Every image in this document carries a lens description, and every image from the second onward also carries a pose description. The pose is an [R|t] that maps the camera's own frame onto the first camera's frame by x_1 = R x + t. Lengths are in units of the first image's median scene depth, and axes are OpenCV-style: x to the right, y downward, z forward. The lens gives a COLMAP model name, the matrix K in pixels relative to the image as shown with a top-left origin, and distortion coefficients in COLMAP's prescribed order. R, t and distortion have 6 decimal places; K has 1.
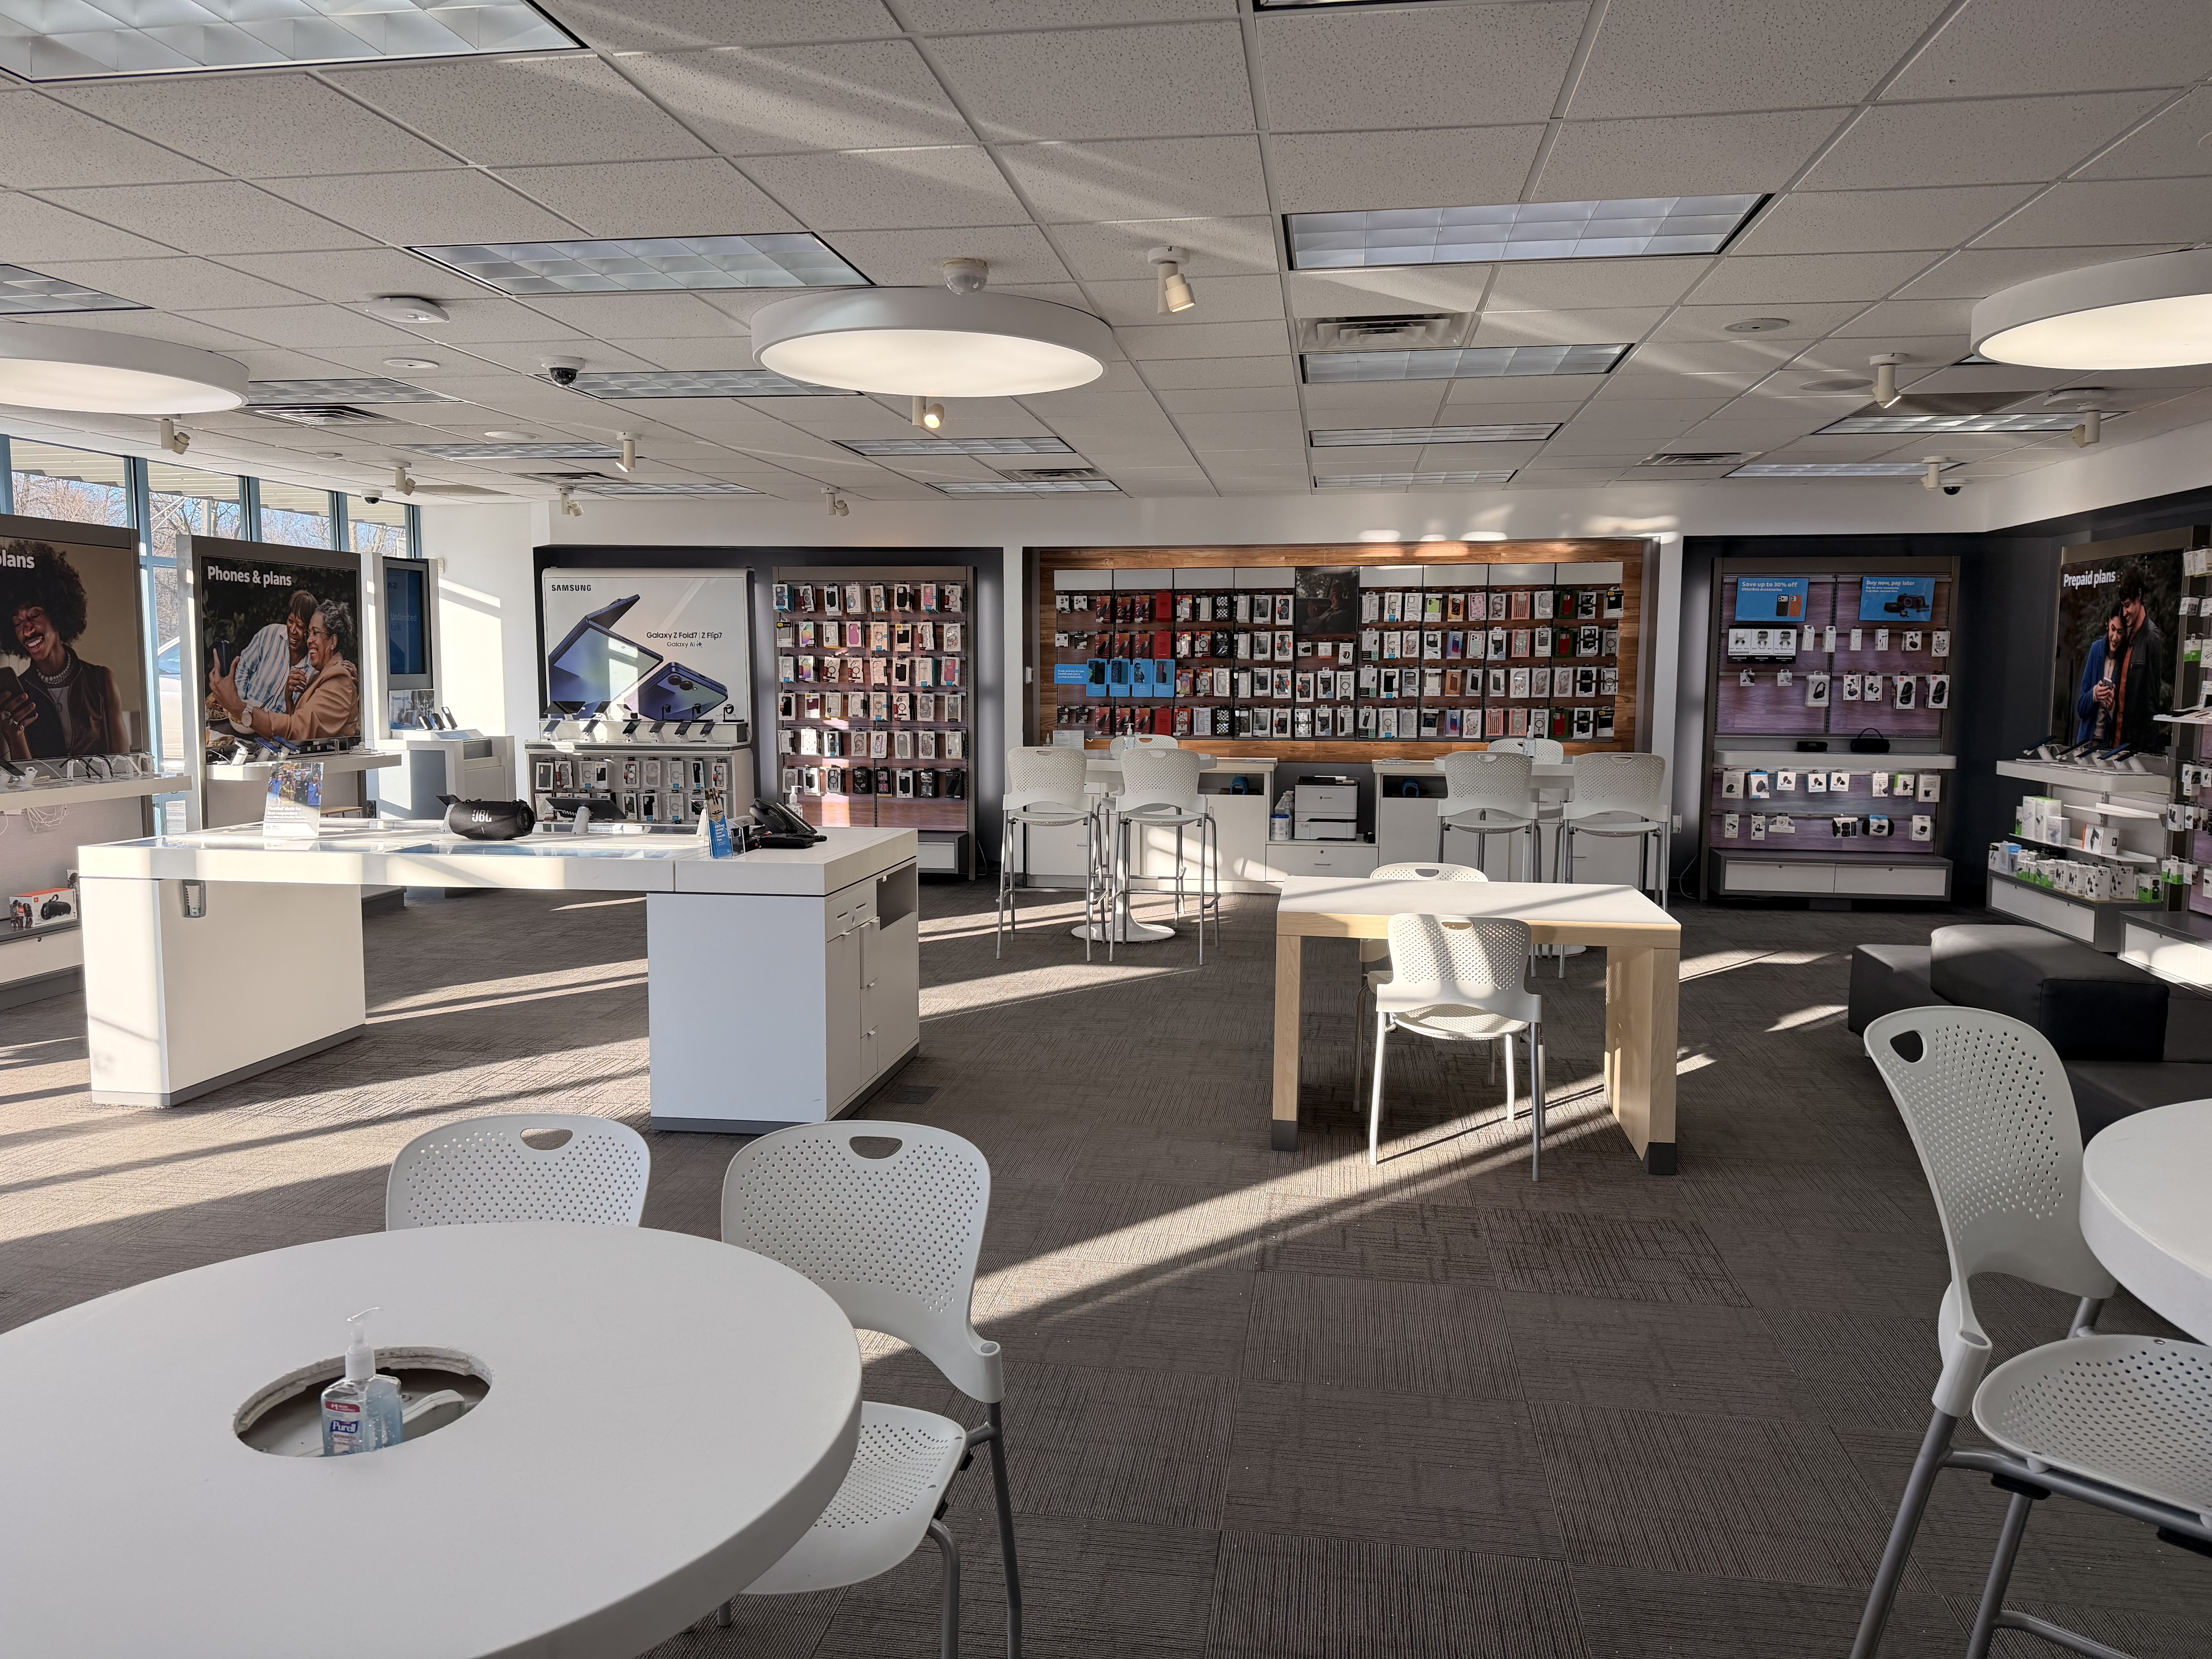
lens RADIAL K [[1536.1, 0, 1100.1], [0, 1536.1, 829.9], [0, 0, 1]] dist [0.075372, -0.094639]
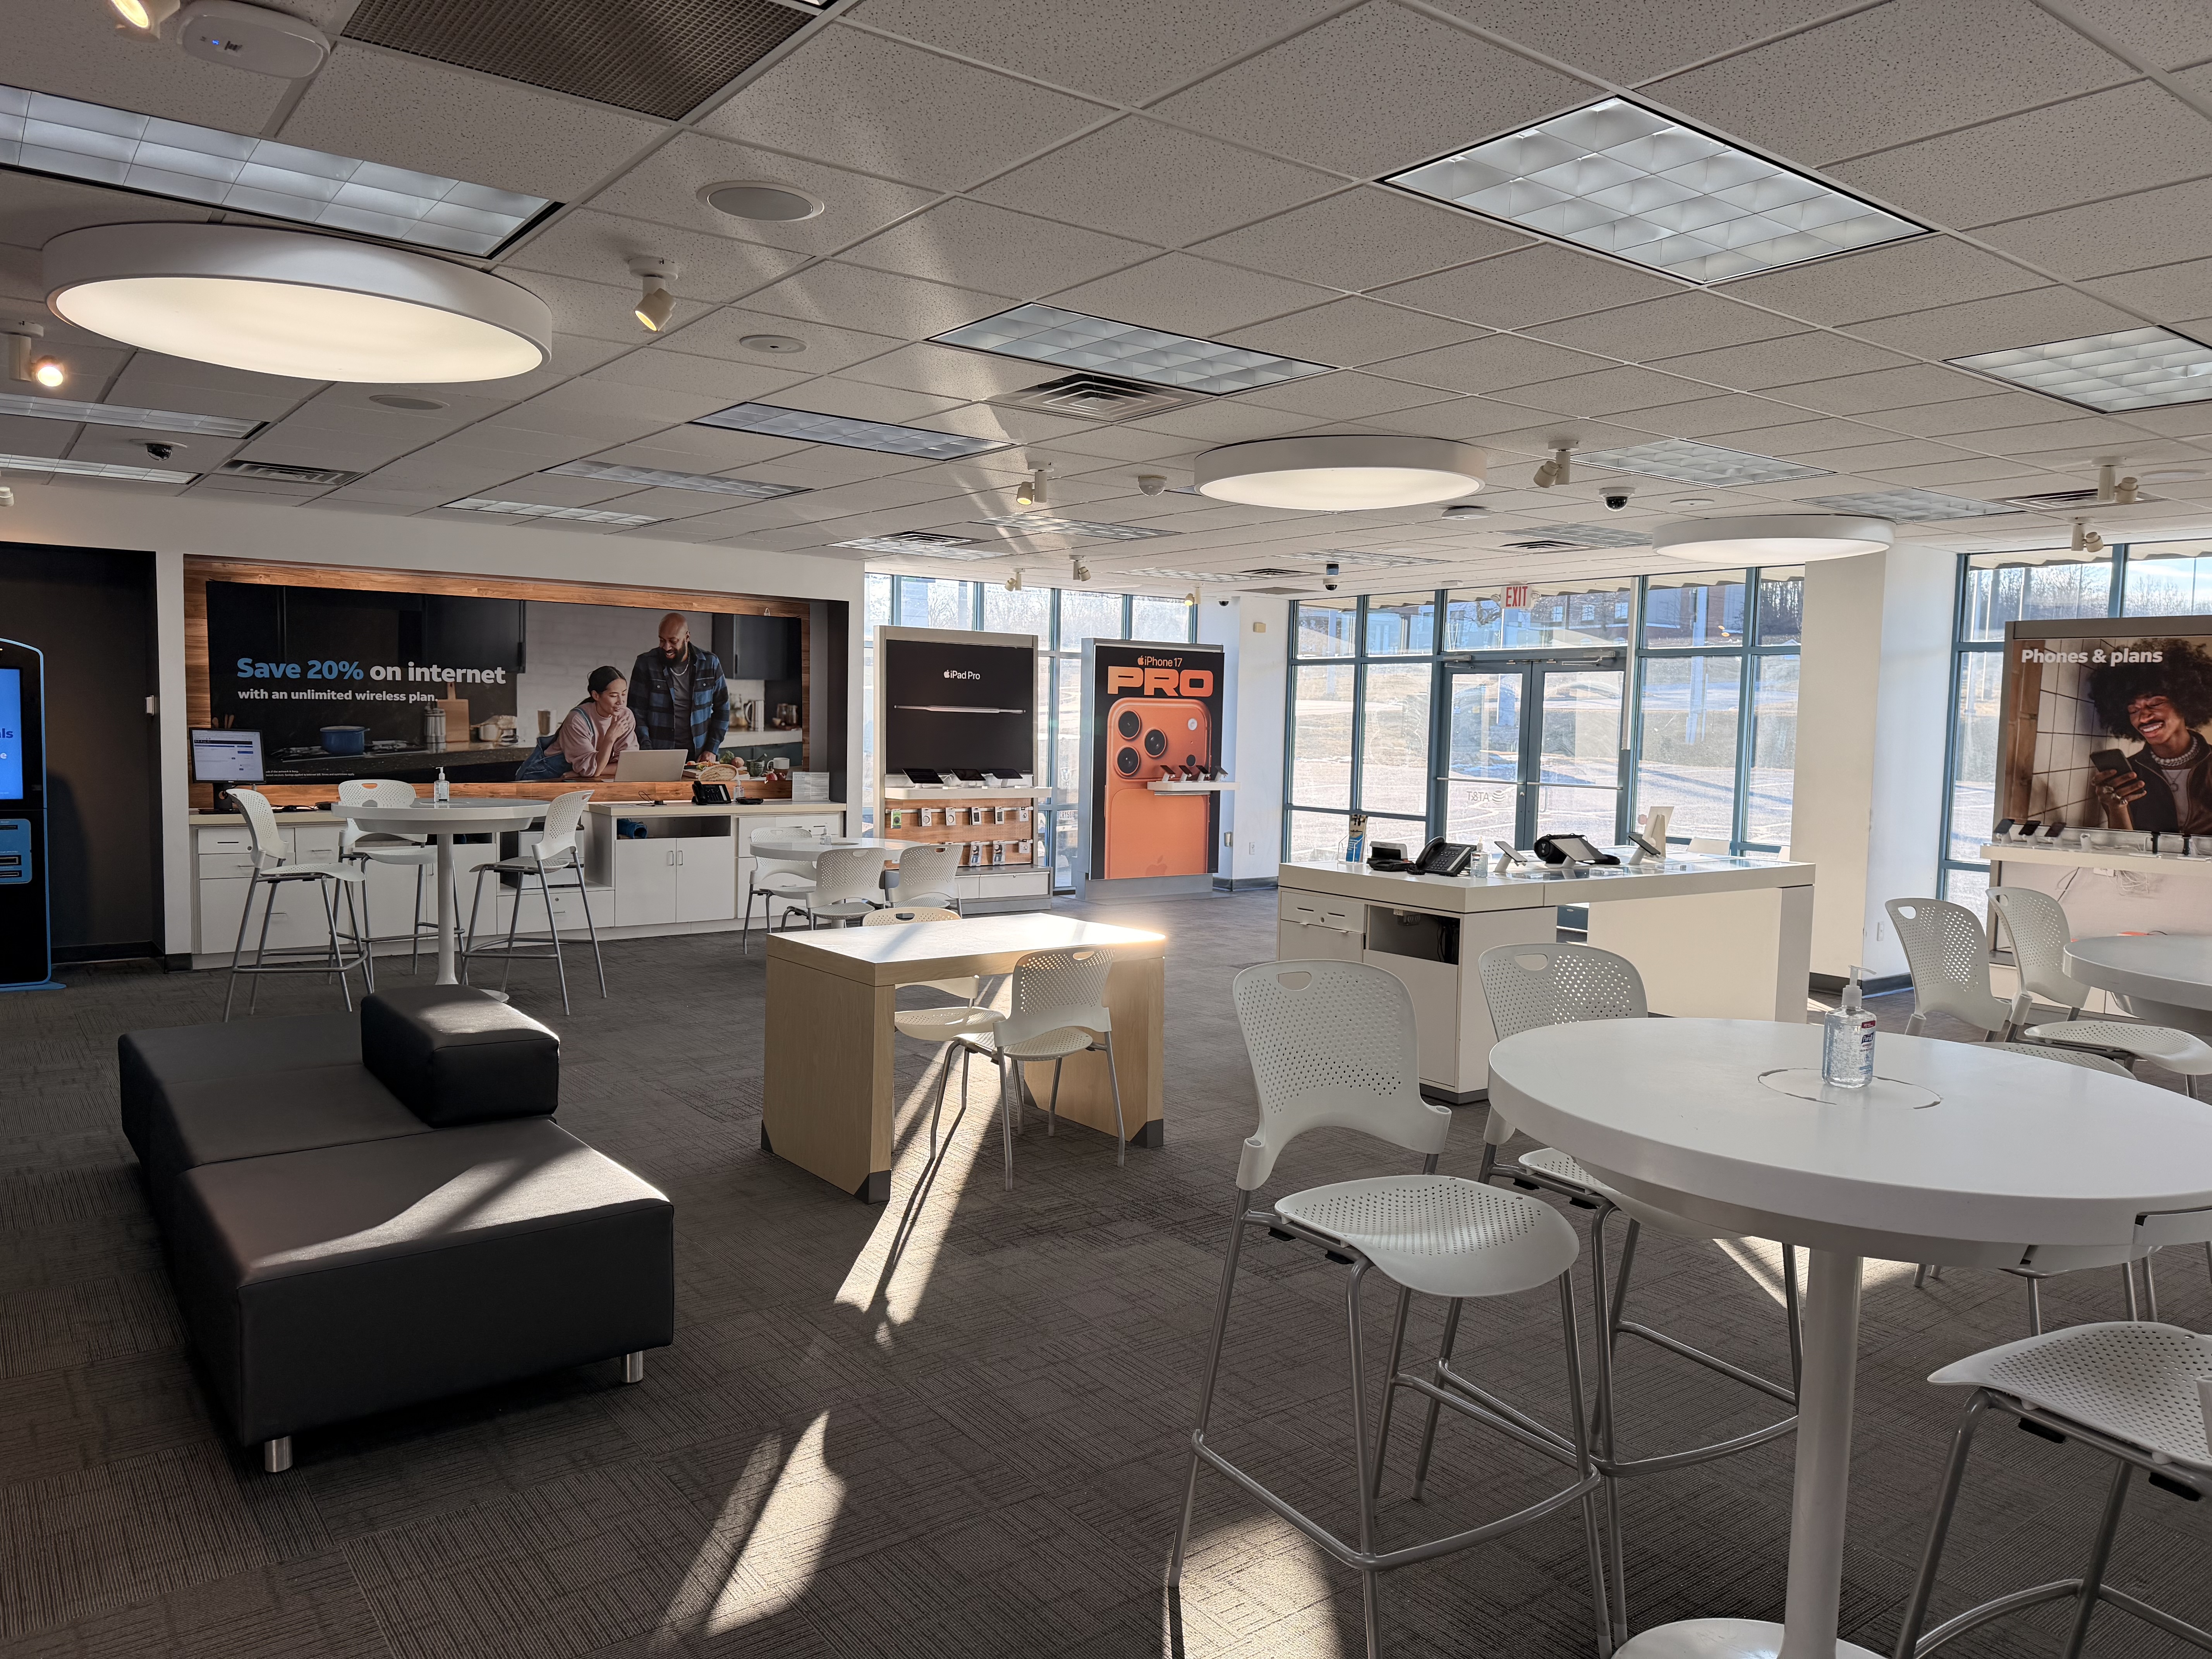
lens RADIAL K [[1531.8, 0, 1102.7], [0, 1531.8, 836.1], [0, 0, 1]] dist [0.134023, -0.197576]
pose [[-0.690283, 0.037578, -0.722563, 0.459411], [-0.100609, 0.983964, 0.147286, -0.095259], [0.716510, 0.174365, -0.675433, 0.879834]]
